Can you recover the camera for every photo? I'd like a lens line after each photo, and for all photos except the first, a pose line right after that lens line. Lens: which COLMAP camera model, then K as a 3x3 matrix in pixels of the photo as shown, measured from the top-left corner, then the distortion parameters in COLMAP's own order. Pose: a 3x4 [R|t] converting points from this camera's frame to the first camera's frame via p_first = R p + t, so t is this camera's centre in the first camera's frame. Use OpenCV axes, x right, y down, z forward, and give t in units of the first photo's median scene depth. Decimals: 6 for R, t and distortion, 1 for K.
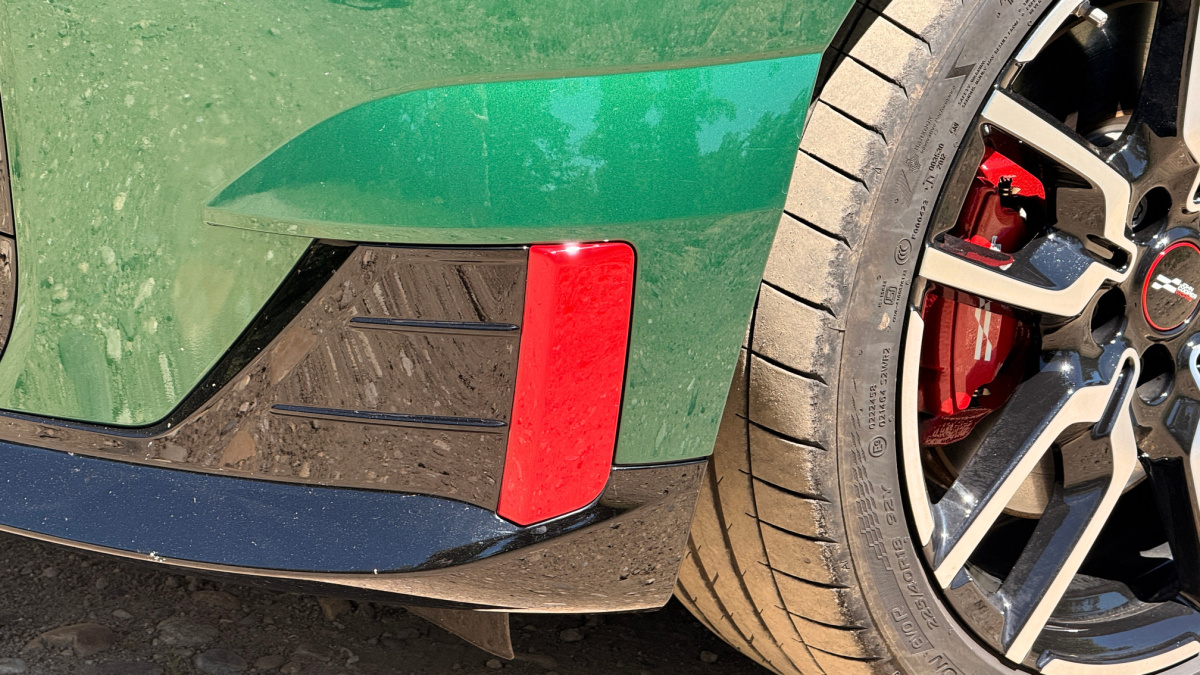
lens RADIAL K [[4305.6, 0, 600.0], [0, 4305.6, 337.5], [0, 0, 1]] dist [0.285202, 0.582498]
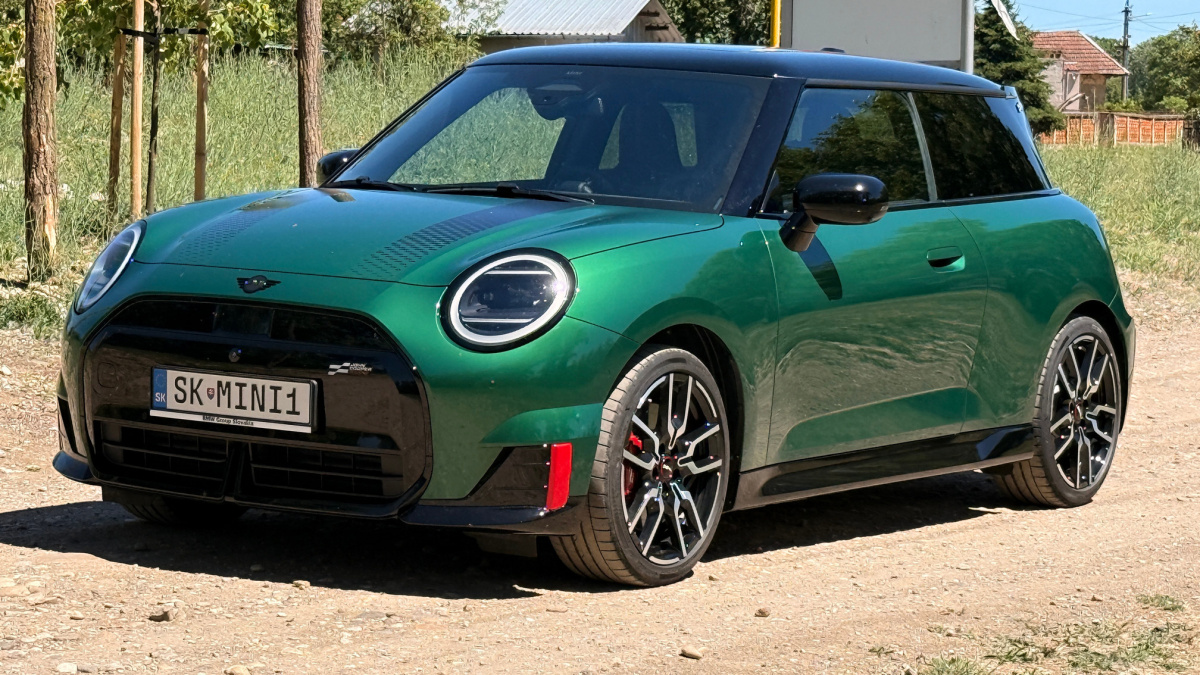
lens RADIAL K [[3232.0, 0, 600.0], [0, 3232.0, 337.5], [0, 0, 1]] dist [0.054227, -0.010289]
pose [[0.959944, -0.059453, 0.273811, -0.827353], [0.123405, 0.967053, -0.222664, 0.587893], [-0.251552, 0.247535, 0.935654, -2.074490]]
